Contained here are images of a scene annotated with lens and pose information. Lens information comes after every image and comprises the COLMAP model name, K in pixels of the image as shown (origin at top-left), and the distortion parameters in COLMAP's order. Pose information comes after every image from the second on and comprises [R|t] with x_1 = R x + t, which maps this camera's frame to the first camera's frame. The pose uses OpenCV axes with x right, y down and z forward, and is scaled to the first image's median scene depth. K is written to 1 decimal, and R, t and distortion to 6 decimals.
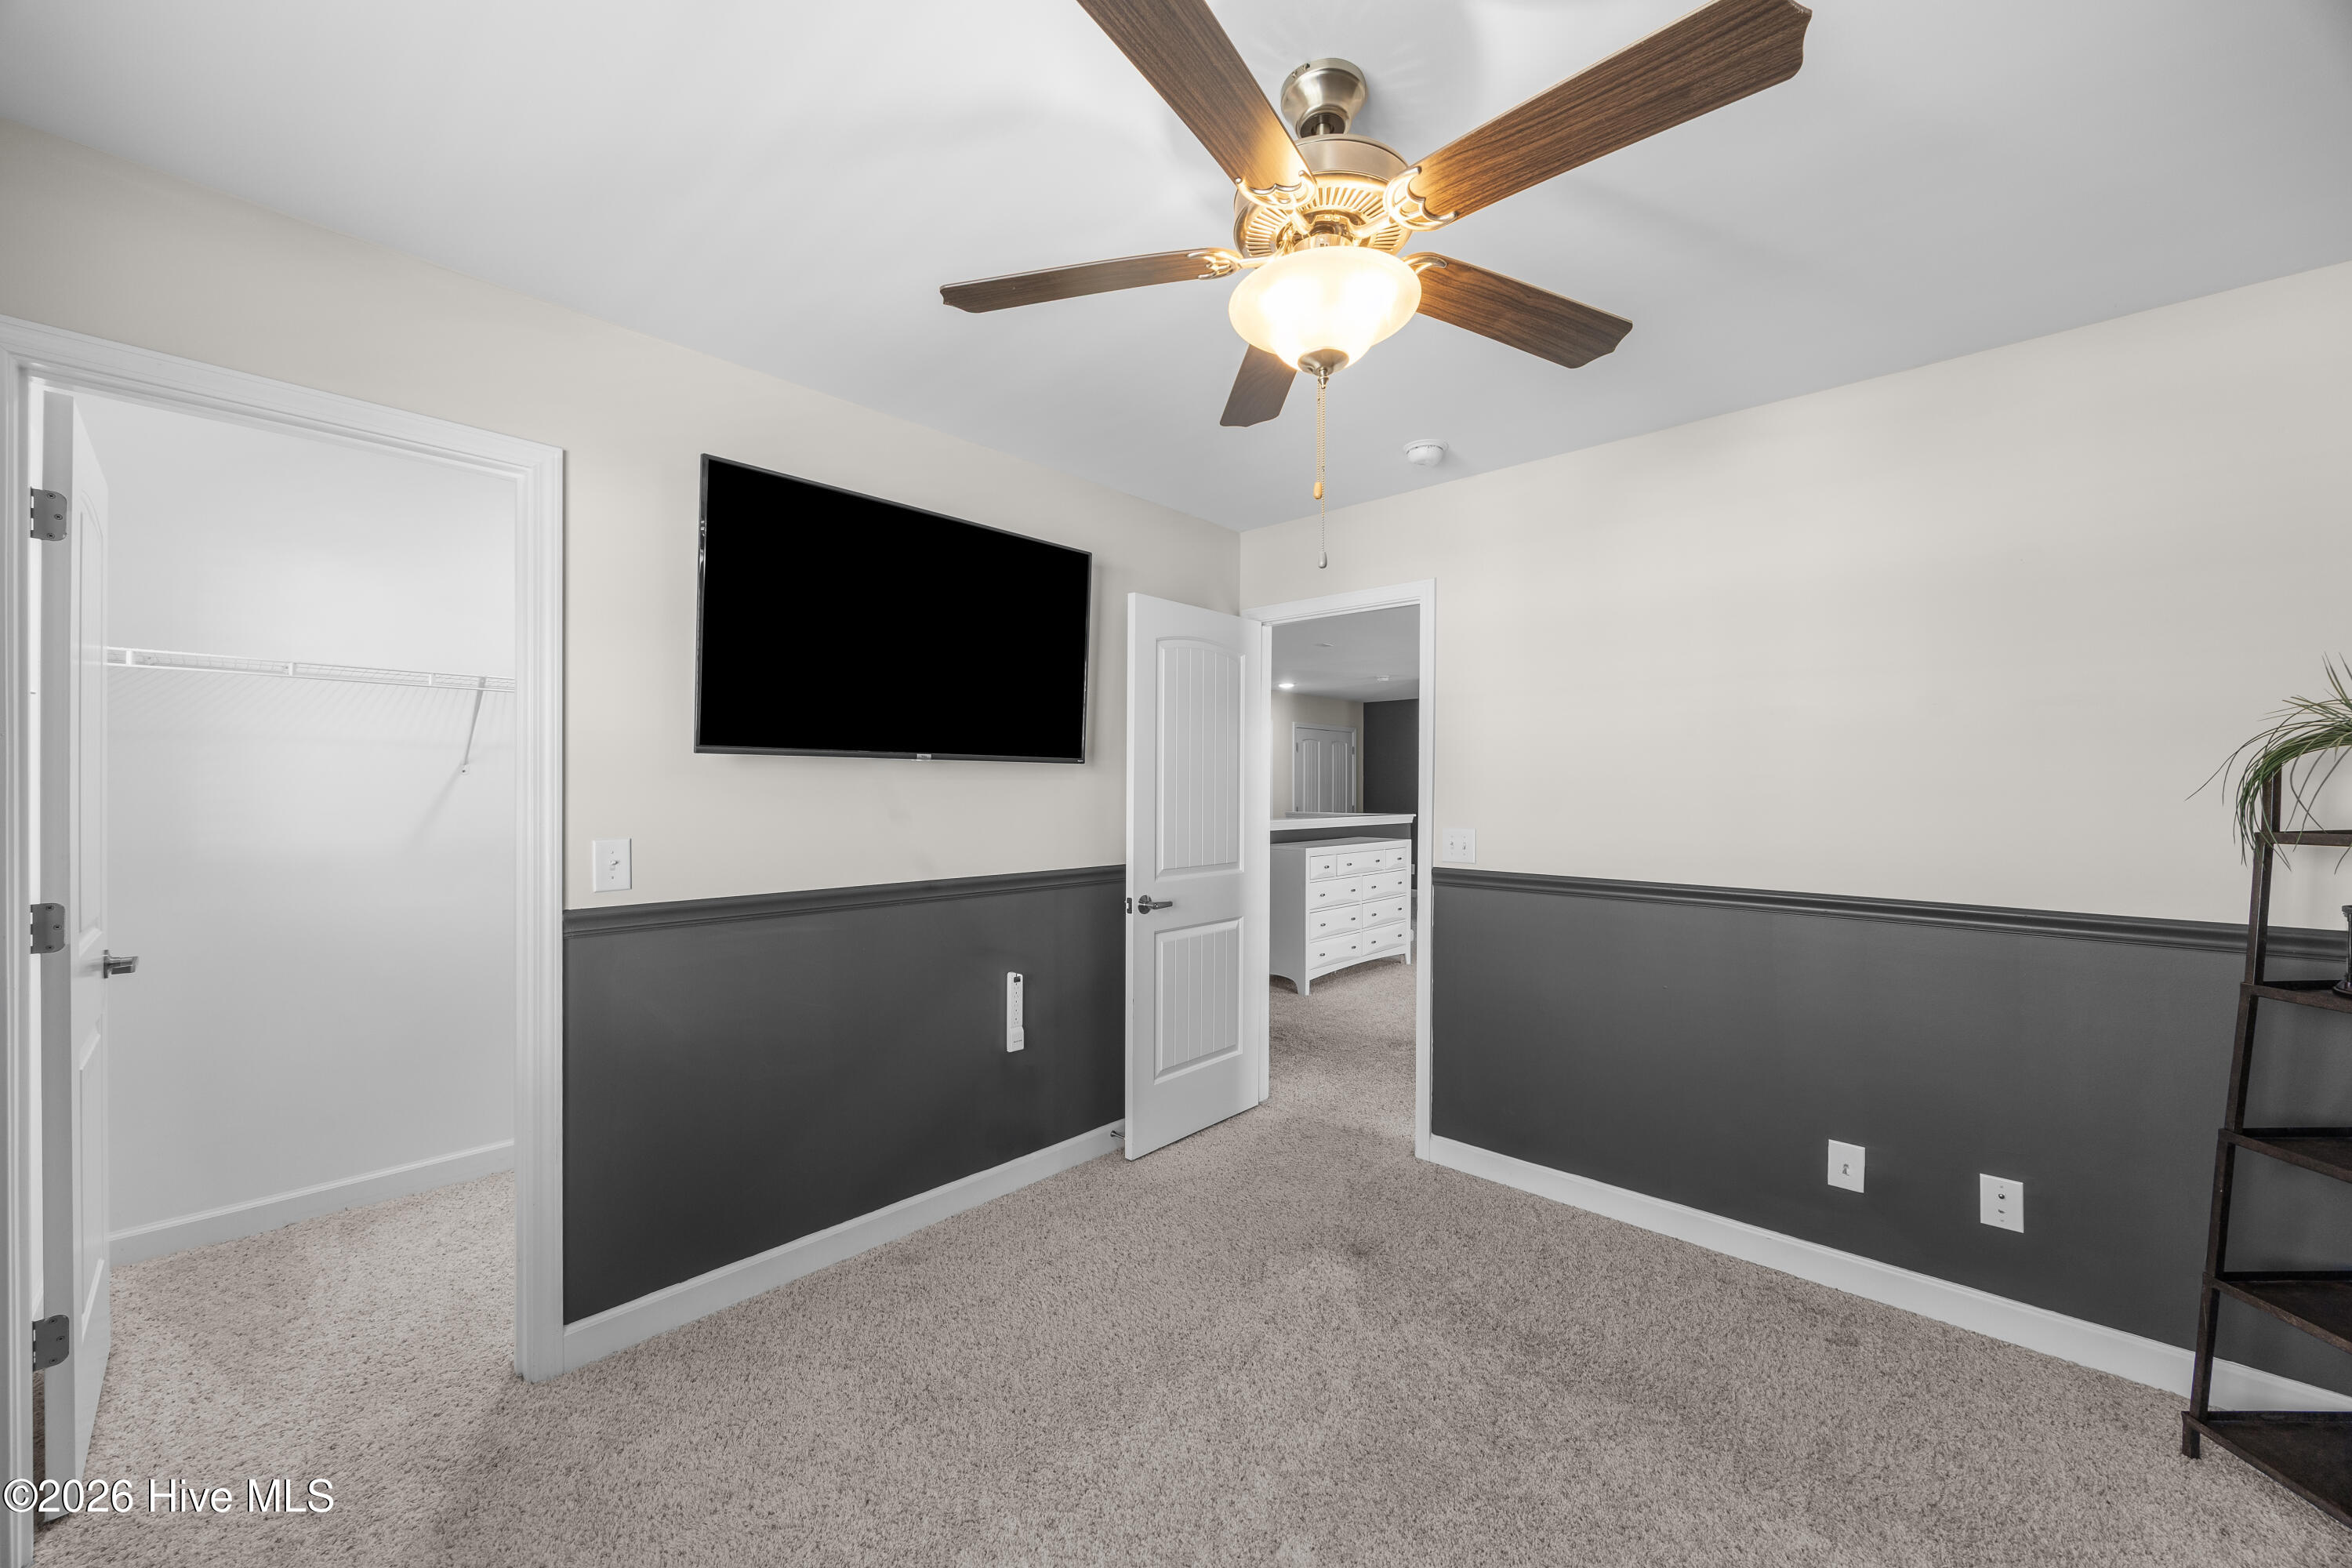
lens RADIAL K [[894.7, 0, 1175.7], [0, 894.7, 787.5], [0, 0, 1]] dist [-0.001666, 0.000060]
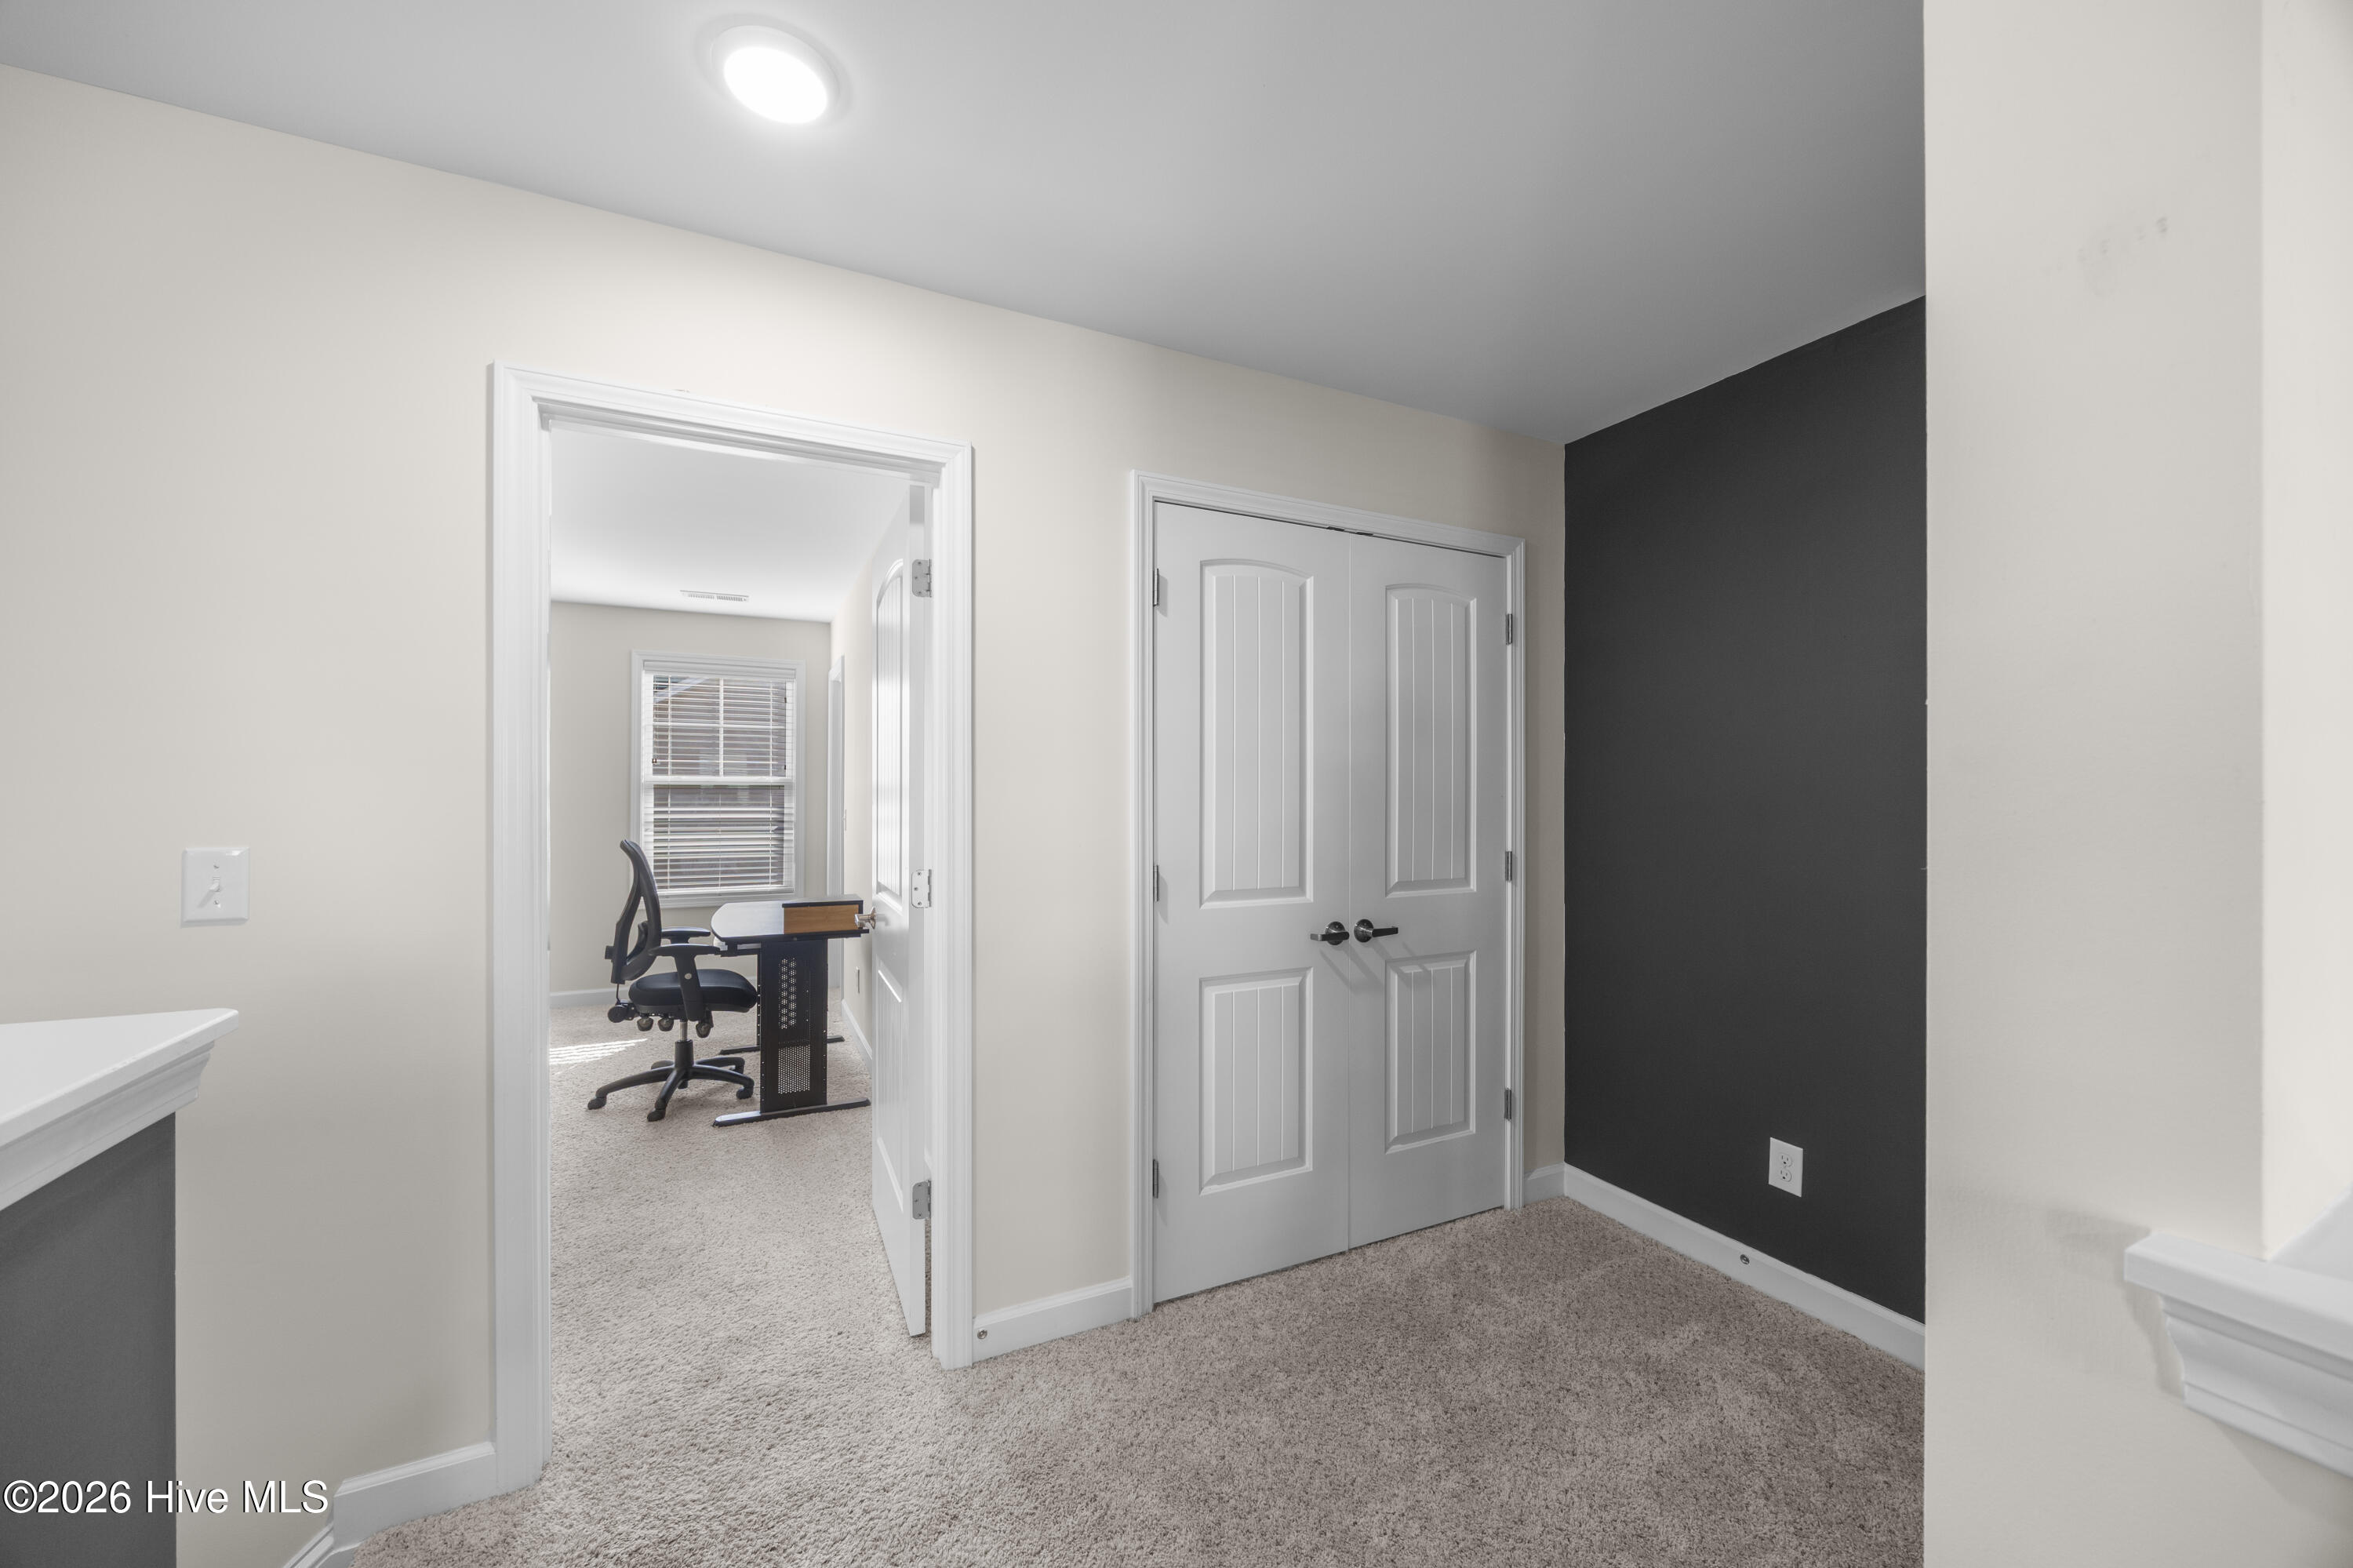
lens RADIAL K [[895.1, 0, 1176.2], [0, 895.1, 787.5], [0, 0, 1]] dist [-0.001666, 0.000060]
pose [[0.948012, 0.005012, -0.318194, 0.188758], [-0.000864, 0.999913, 0.013176, -0.002859], [0.318233, -0.012216, 0.947934, 0.741996]]
